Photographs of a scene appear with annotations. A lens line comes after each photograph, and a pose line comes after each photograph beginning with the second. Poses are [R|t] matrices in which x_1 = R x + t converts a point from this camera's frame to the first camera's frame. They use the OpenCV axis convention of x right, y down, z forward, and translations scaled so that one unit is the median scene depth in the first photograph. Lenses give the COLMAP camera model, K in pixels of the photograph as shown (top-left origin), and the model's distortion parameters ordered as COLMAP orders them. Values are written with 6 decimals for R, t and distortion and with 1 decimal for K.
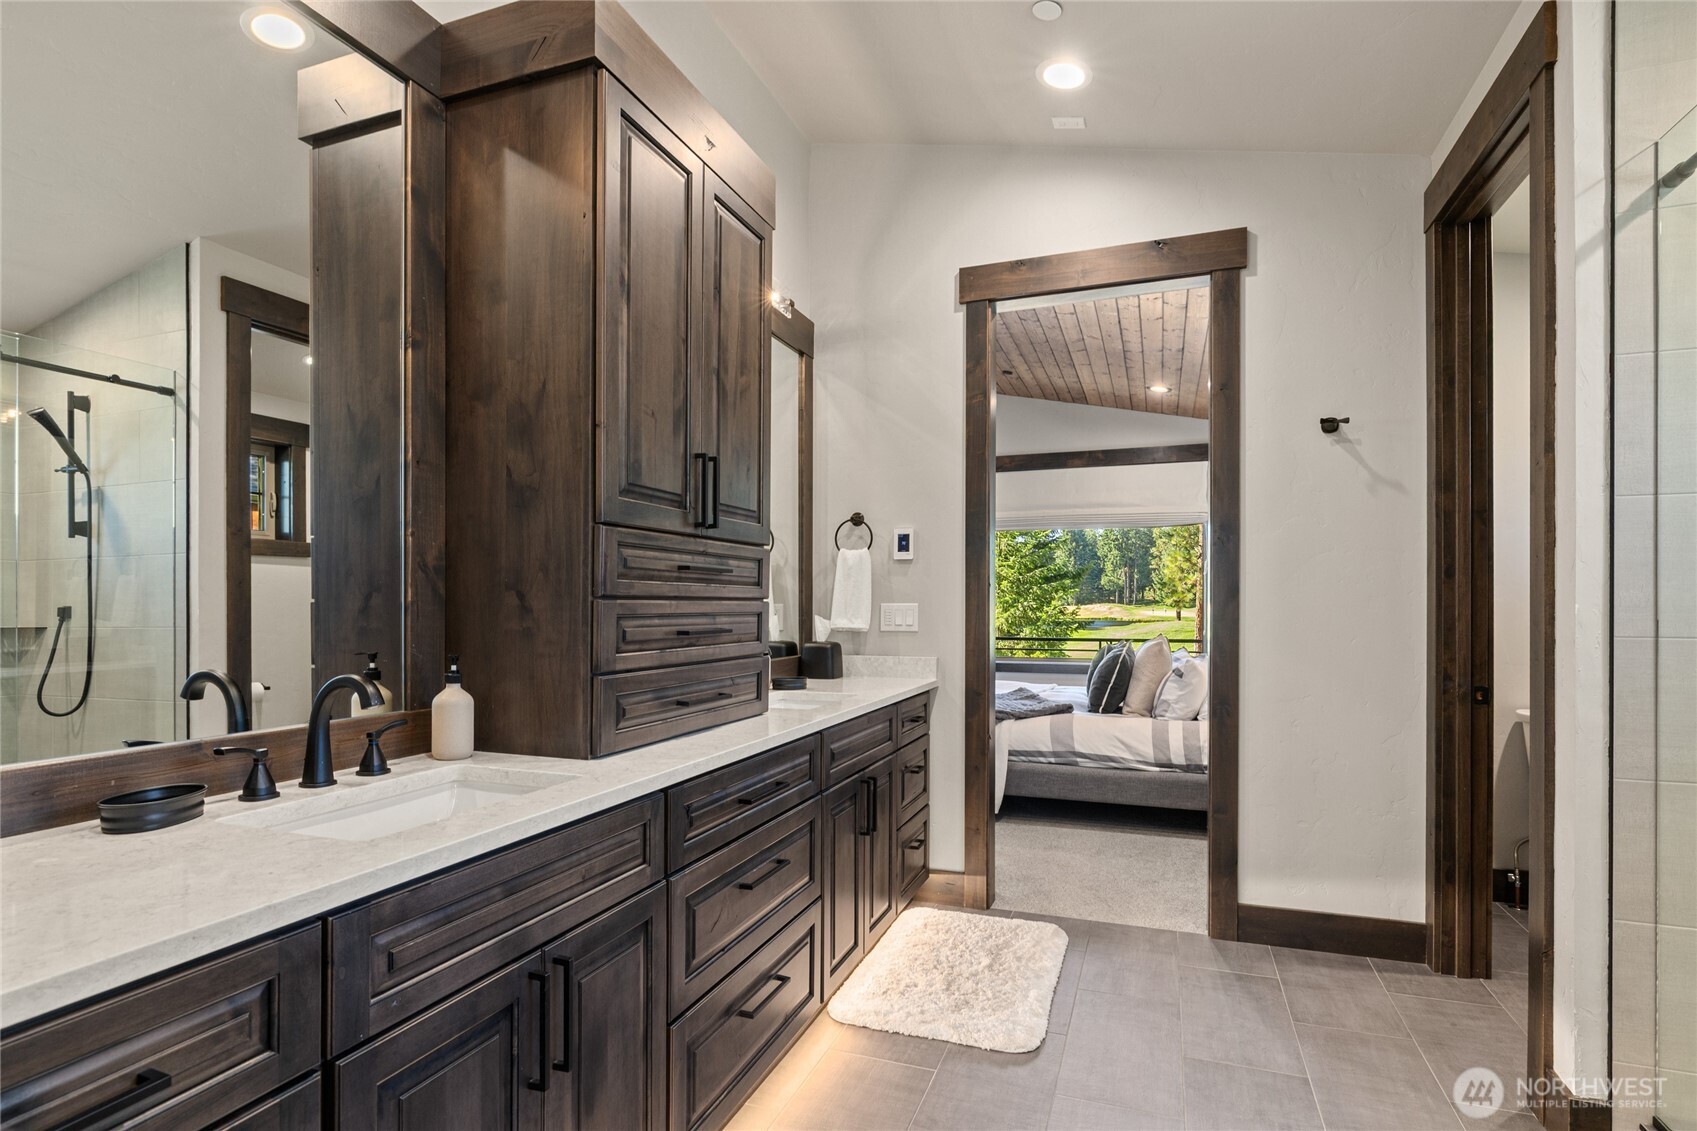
lens RADIAL K [[840.9, 0, 846.2], [0, 840.9, 607.3], [0, 0, 1]] dist [-0.002021, 0.000455]
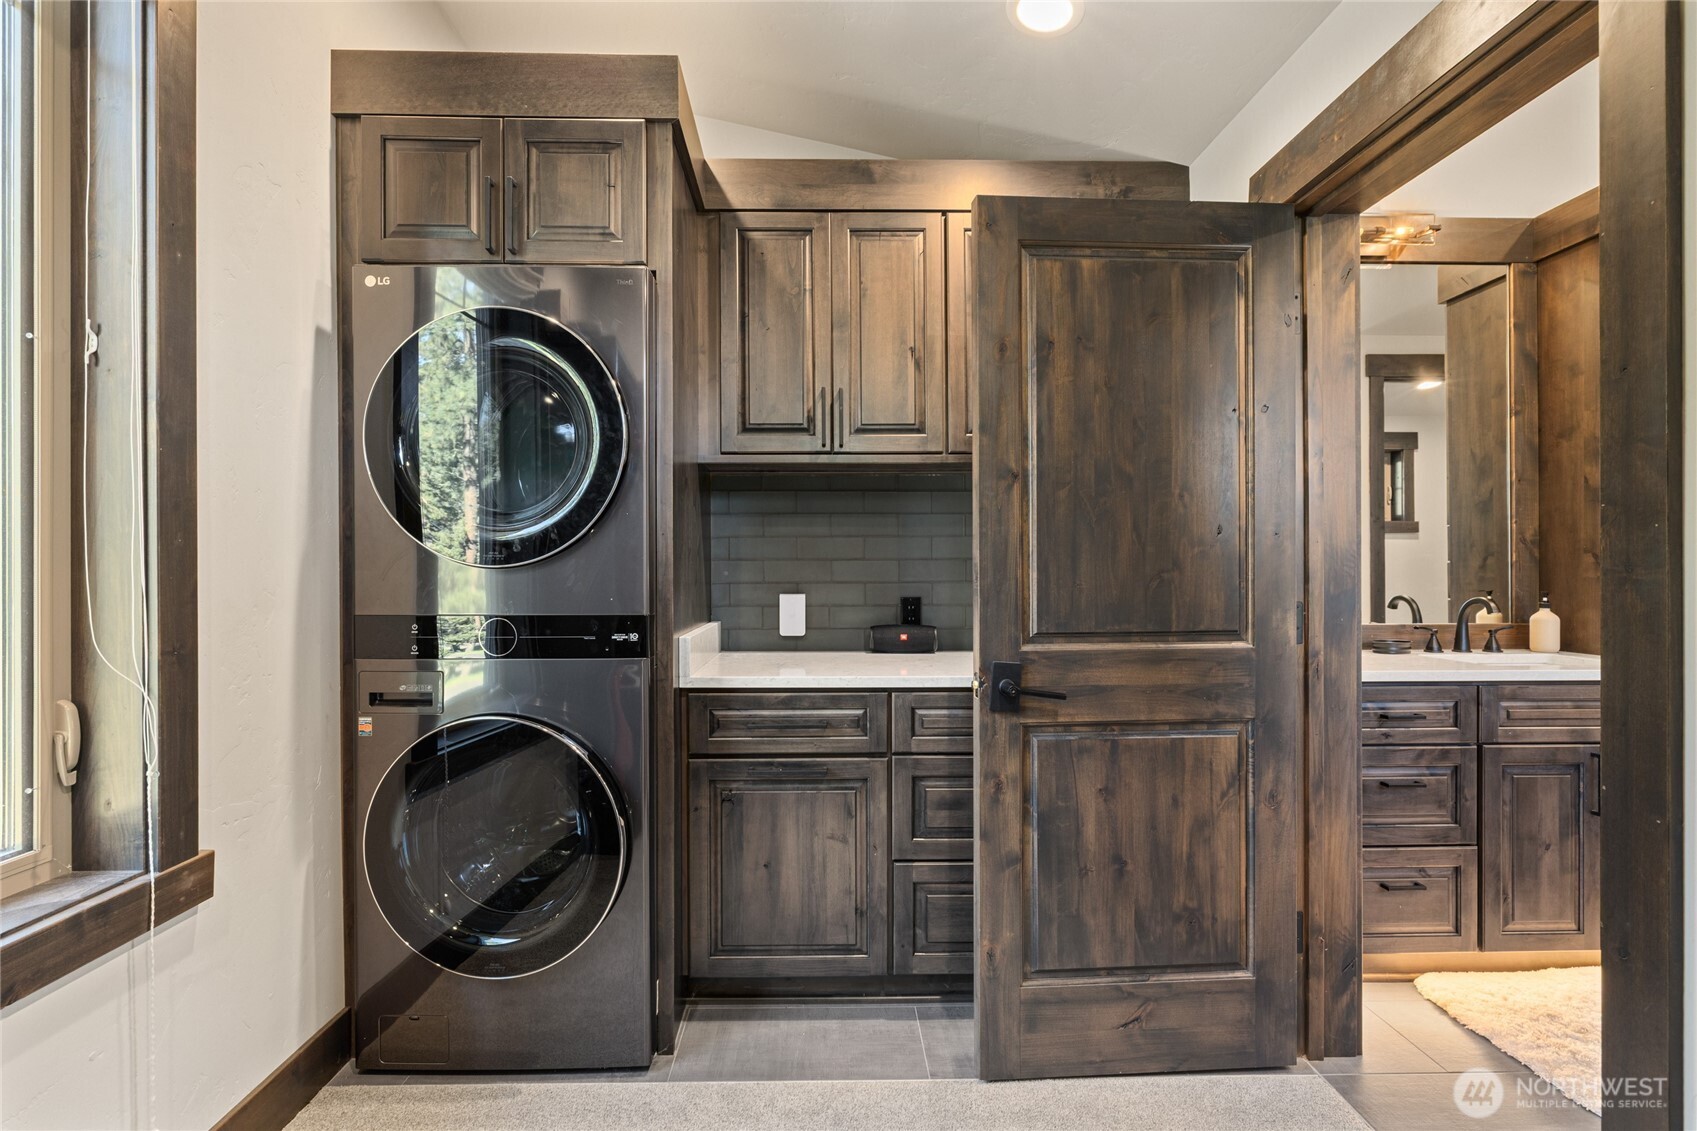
lens RADIAL K [[763.0, 0, 848.5], [0, 763.0, 565.5], [0, 0, 1]] dist [-0.000858, -0.000364]
pose [[0.372706, -0.009007, -0.927906, 0.430938], [-0.003114, 0.999935, -0.010957, 0.024096], [0.927944, 0.006973, 0.372654, -0.865907]]
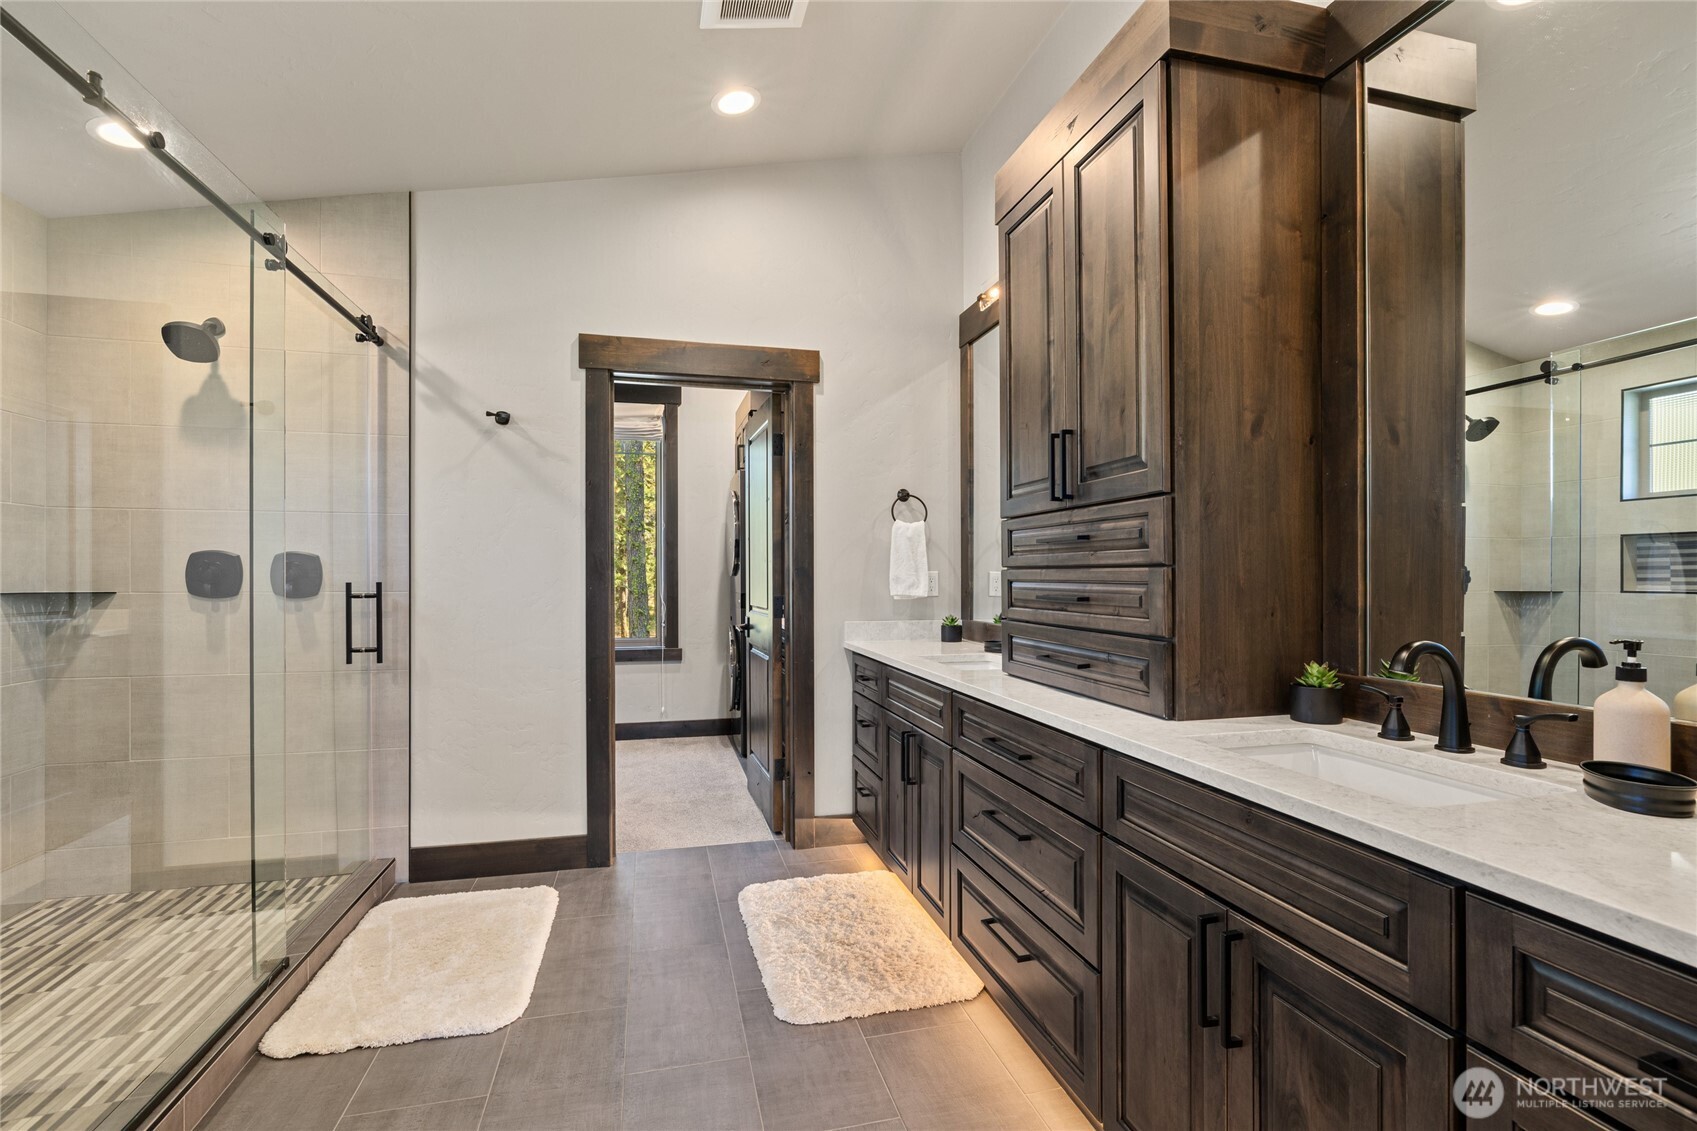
lens RADIAL K [[763.0, 0, 848.5], [0, 763.0, 565.5], [0, 0, 1]] dist [-0.000858, -0.000364]
pose [[-0.817078, -0.003813, -0.576515, 0.403706], [0.001079, 0.999966, -0.008144, -0.003042], [0.576527, -0.007277, -0.817046, 1.082127]]
